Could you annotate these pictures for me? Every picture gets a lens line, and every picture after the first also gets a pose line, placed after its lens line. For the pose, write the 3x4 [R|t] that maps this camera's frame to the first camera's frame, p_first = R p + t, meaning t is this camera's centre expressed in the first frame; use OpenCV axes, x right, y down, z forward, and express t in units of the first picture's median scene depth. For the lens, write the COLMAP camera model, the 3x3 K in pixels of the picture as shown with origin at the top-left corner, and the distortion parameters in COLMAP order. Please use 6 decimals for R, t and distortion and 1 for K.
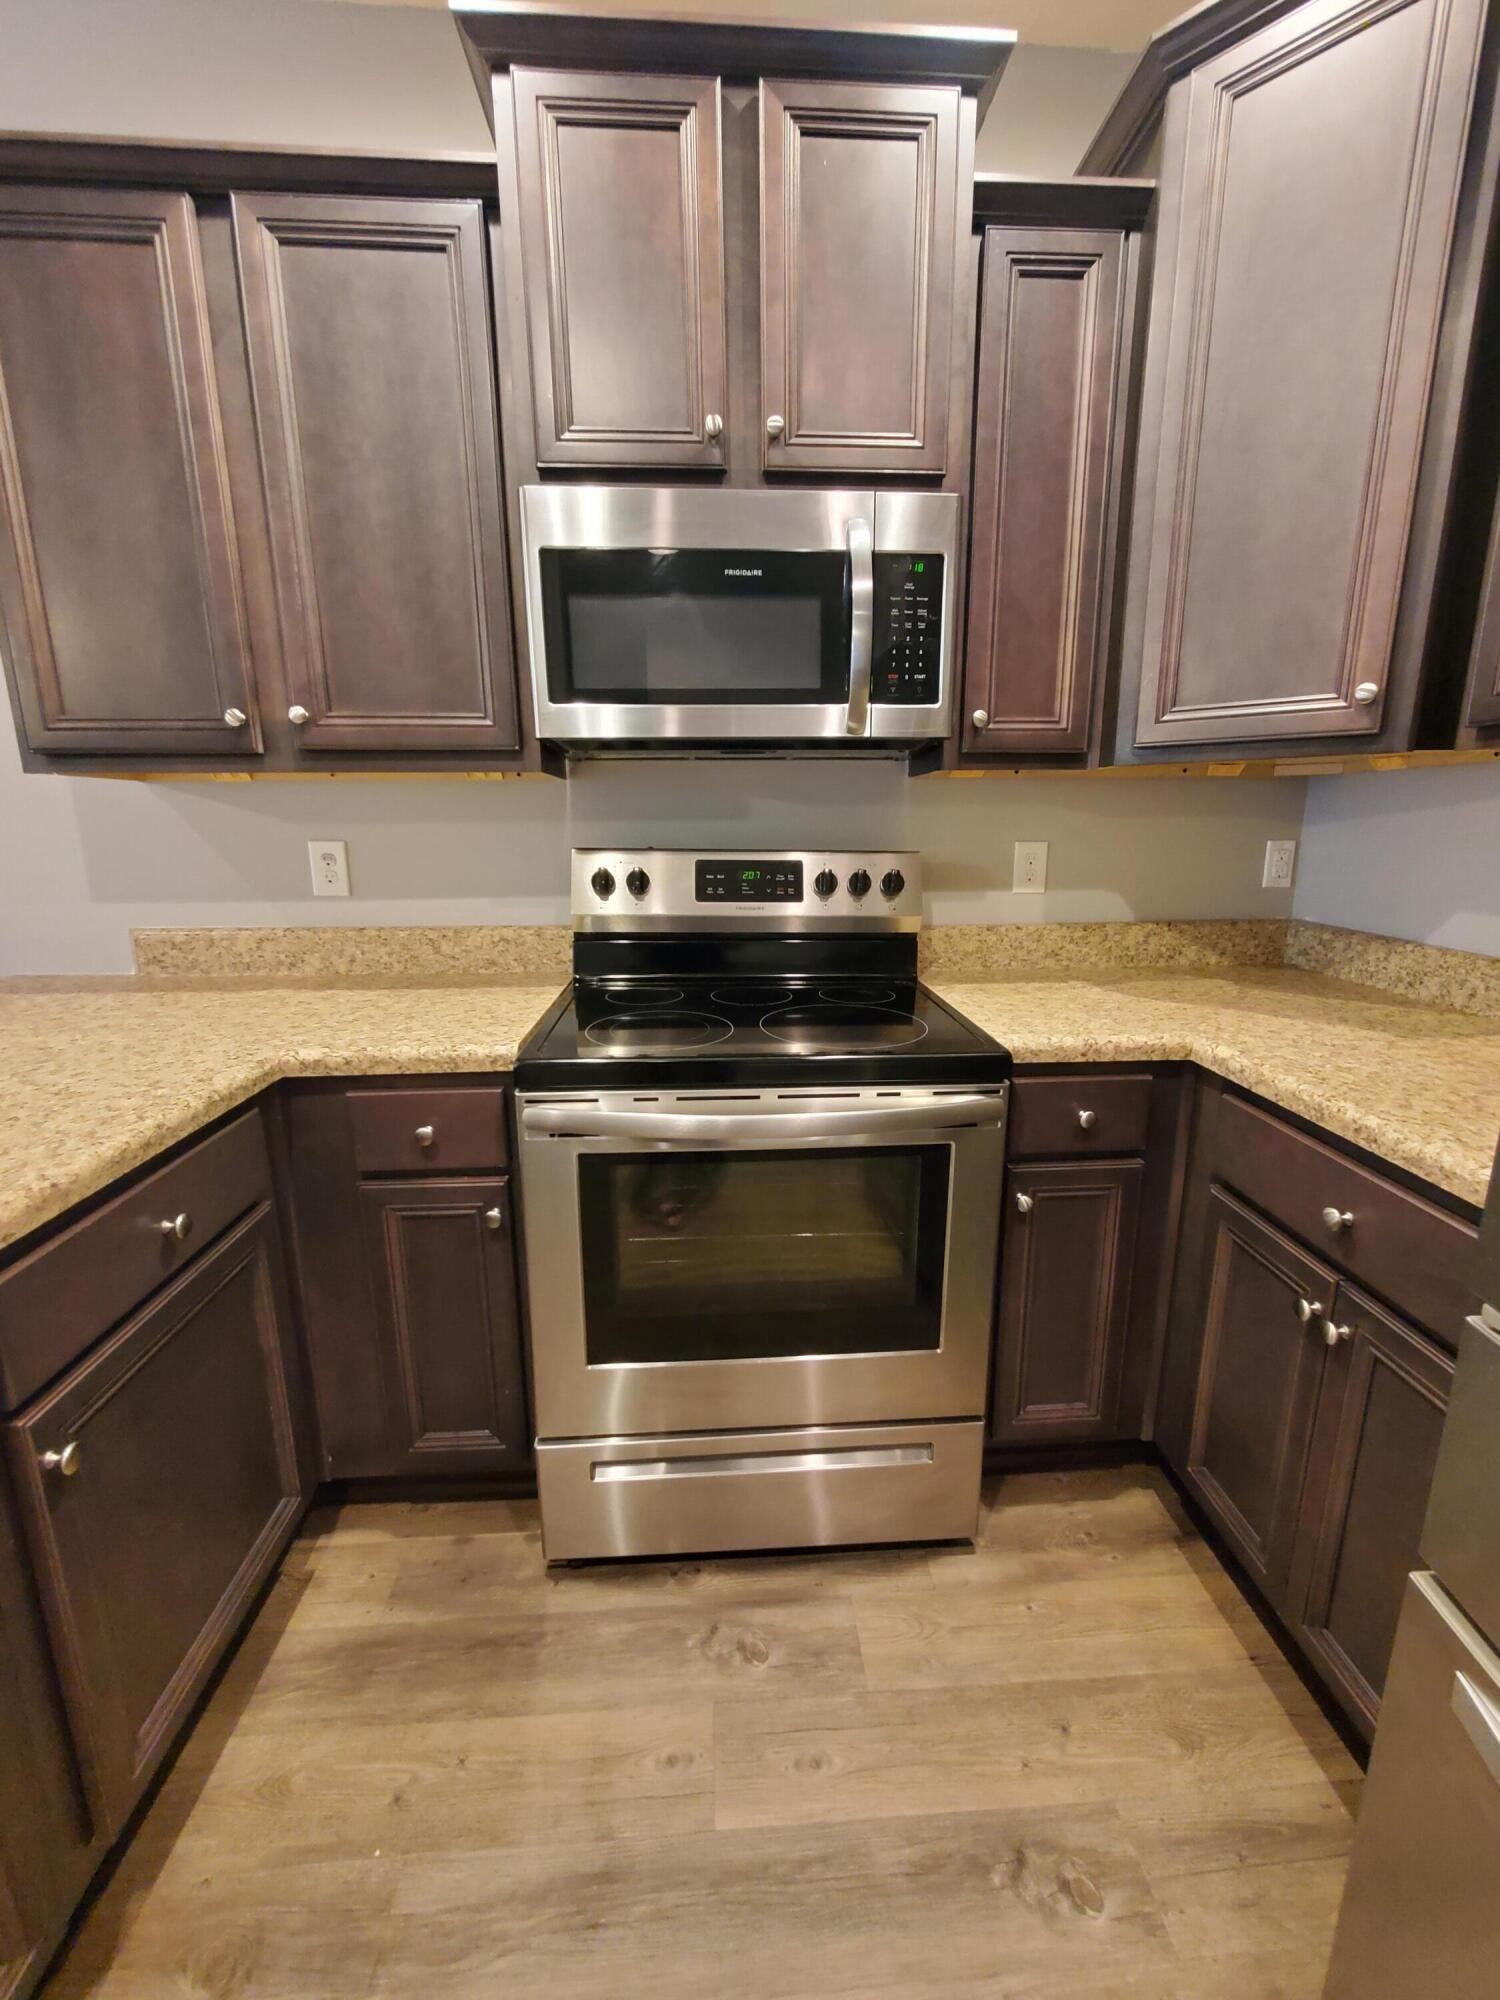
lens RADIAL K [[809.6, 0, 754.9], [0, 809.6, 990.5], [0, 0, 1]] dist [-0.007580, -0.000207]
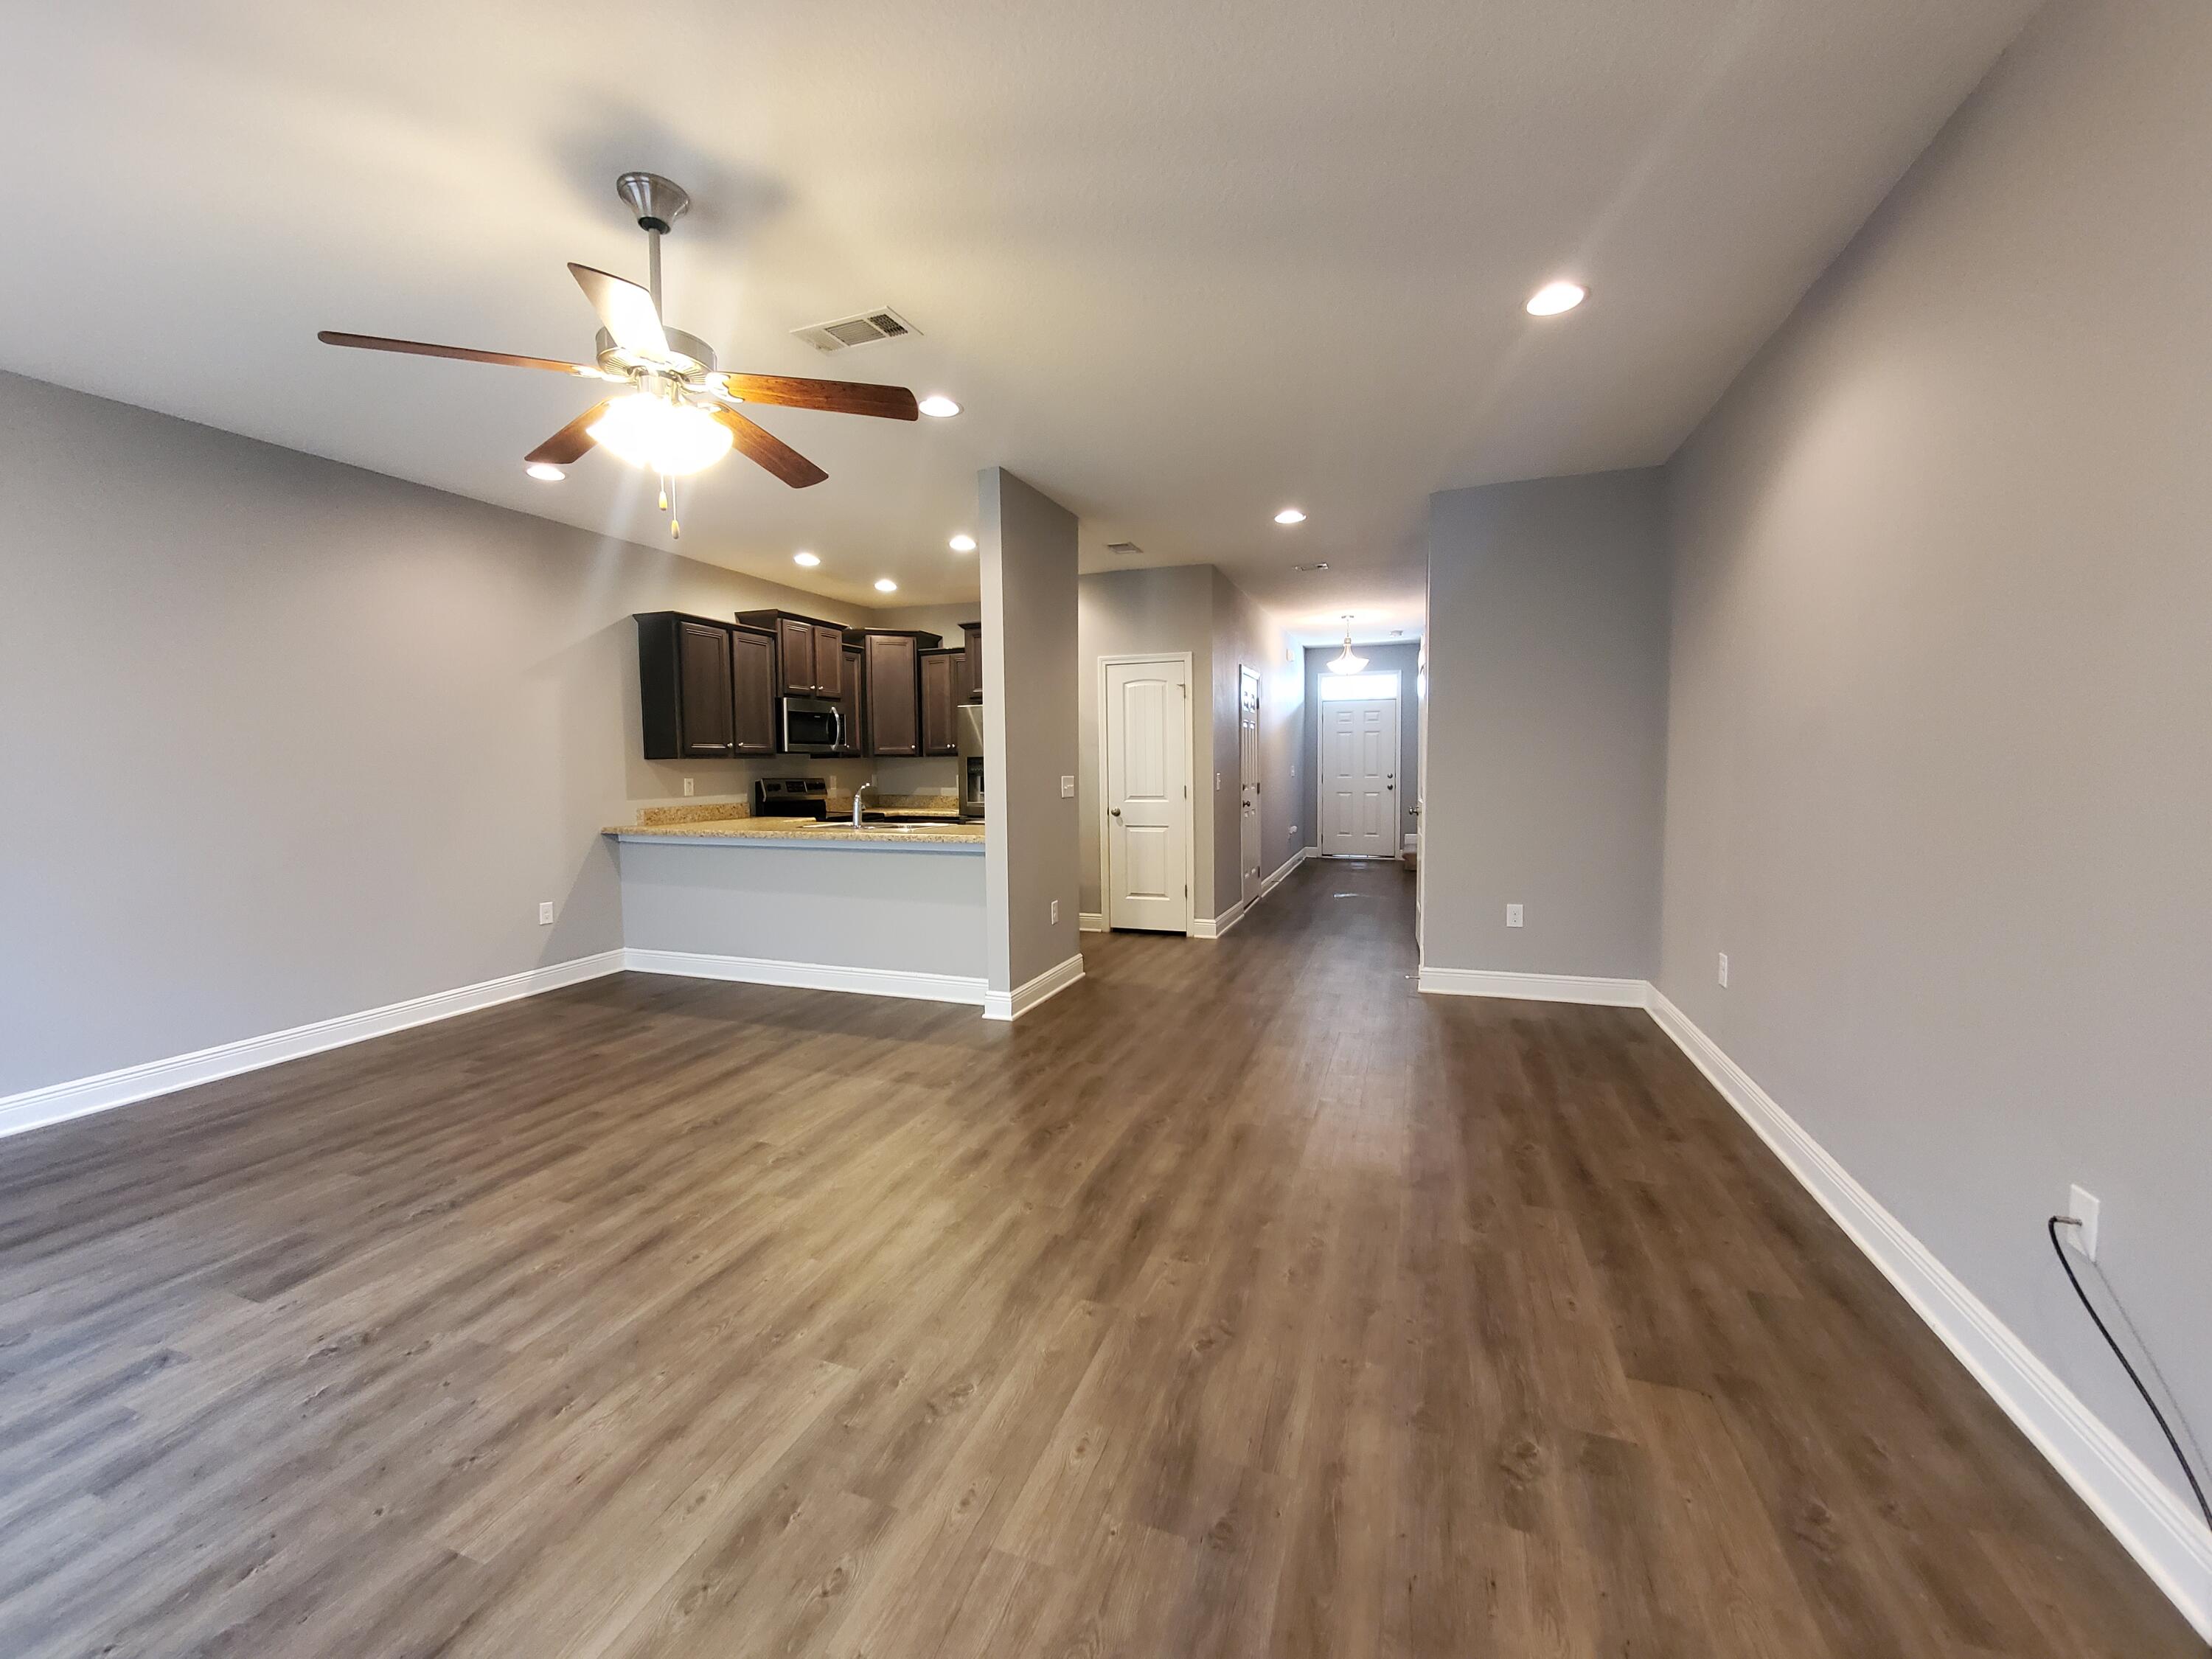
lens RADIAL K [[895.4, 0, 1075.9], [0, 895.4, 804.2], [0, 0, 1]] dist [-0.007580, -0.000207]
pose [[0.421888, -0.041247, 0.905709, -3.959115], [0.195260, 0.979656, -0.046339, 0.478649], [-0.885372, 0.196398, 0.421359, -2.298357]]
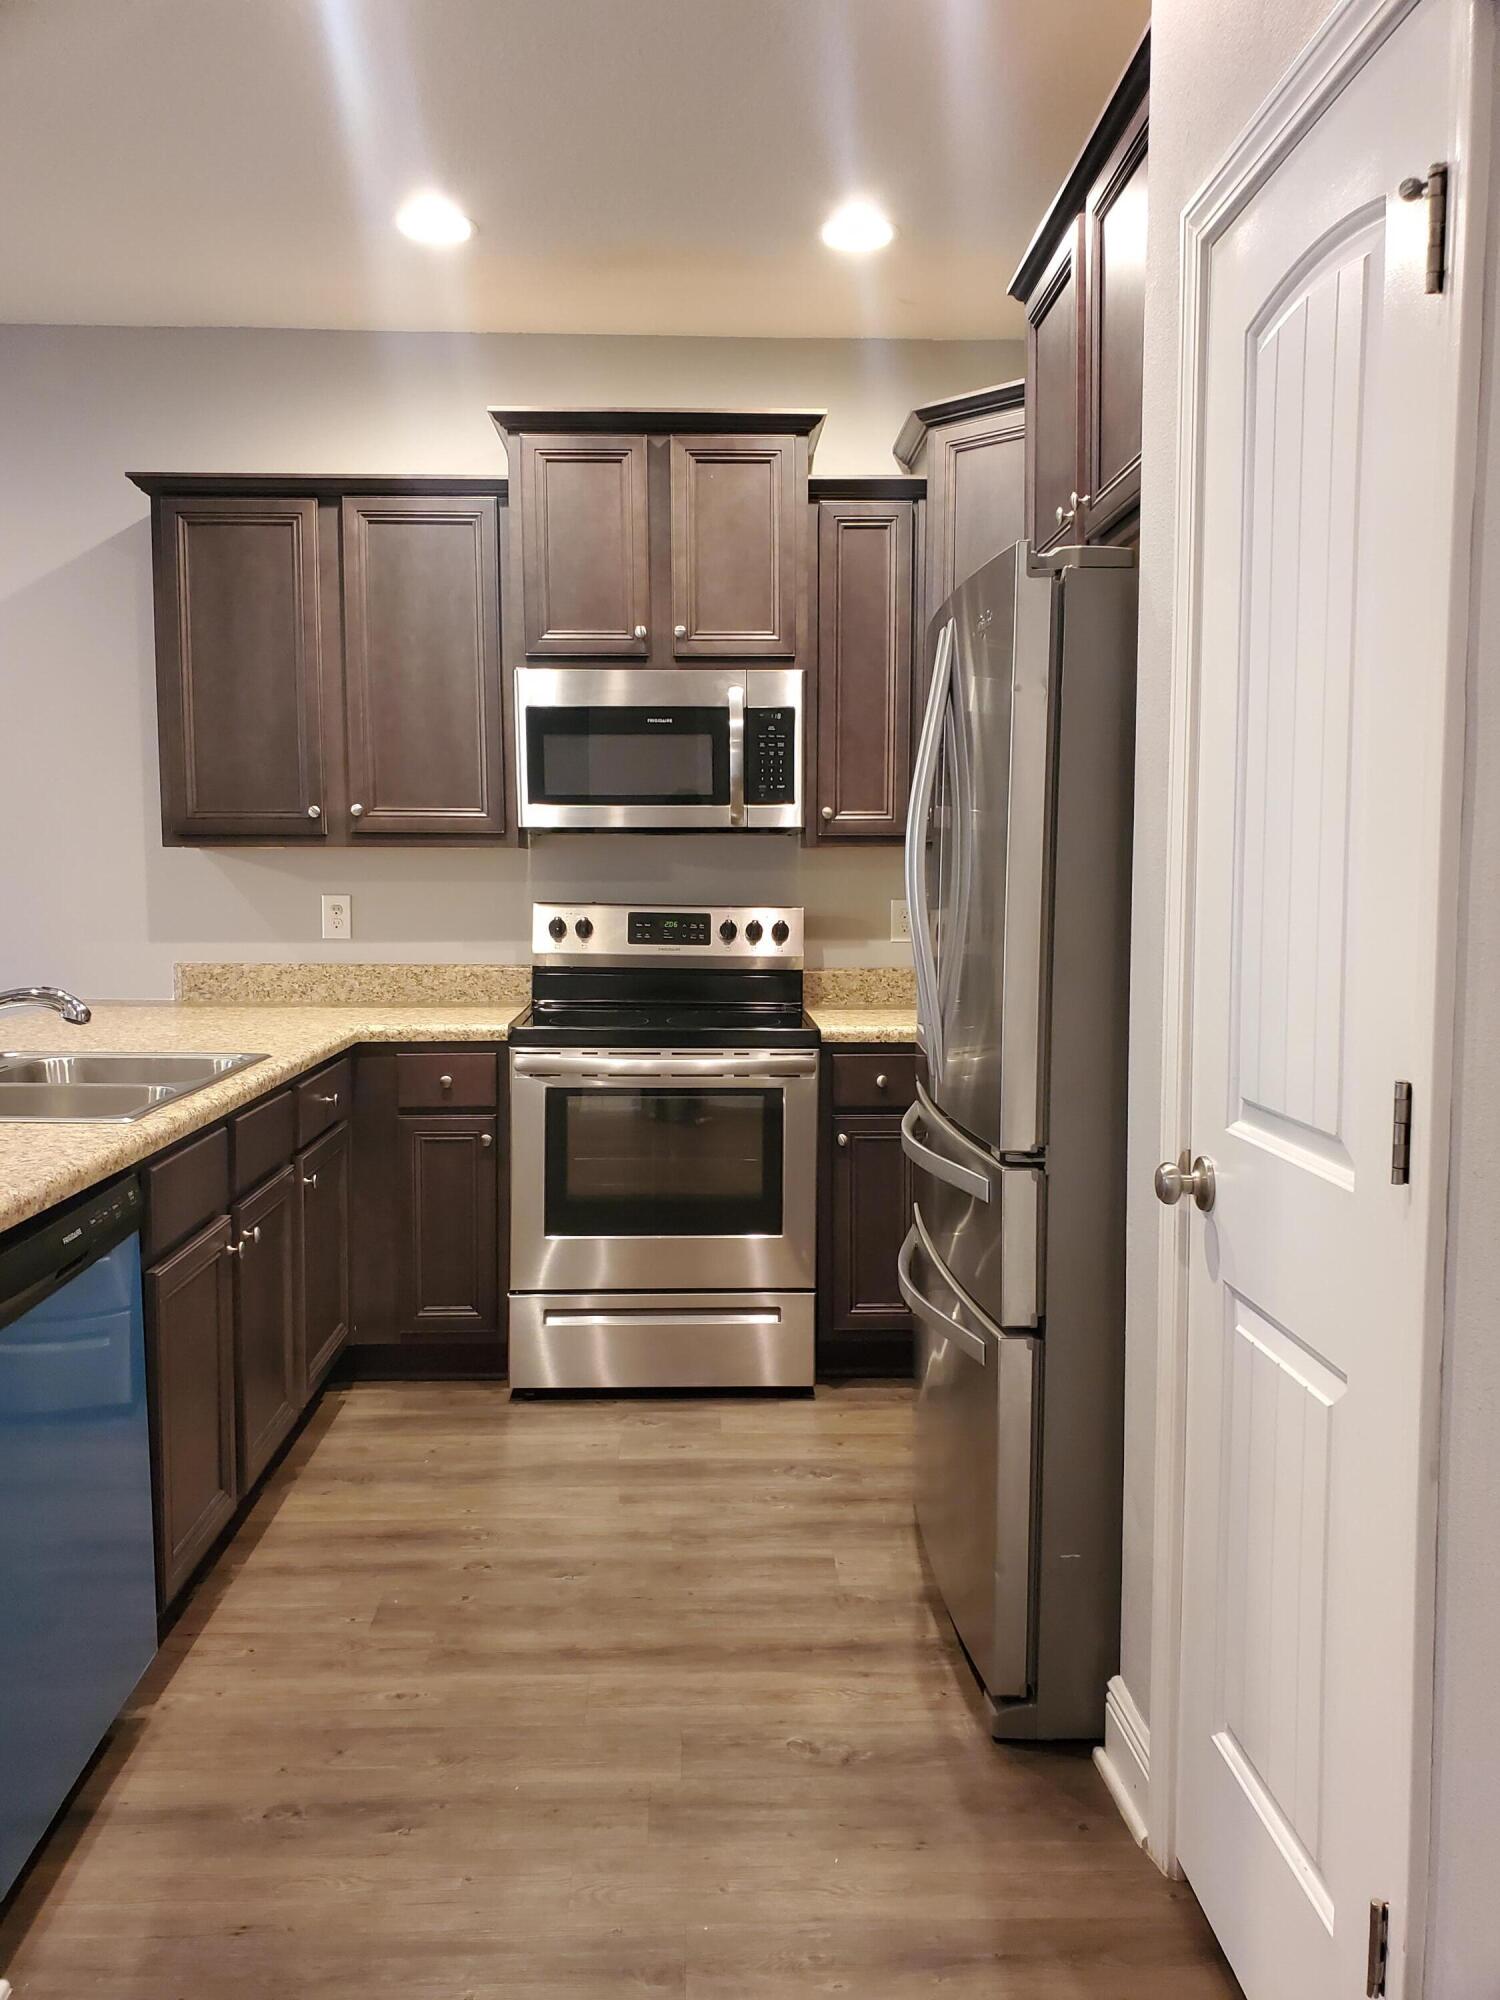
lens RADIAL K [[1550.3, 0, 724.1], [0, 1550.3, 1012.3], [0, 0, 1]] dist [0.063200, -0.004991]
pose [[0.999361, 0.008731, -0.034656, 0.209149], [-0.012609, 0.993480, -0.113306, 0.345641], [0.033441, 0.113670, 0.992956, -1.793909]]
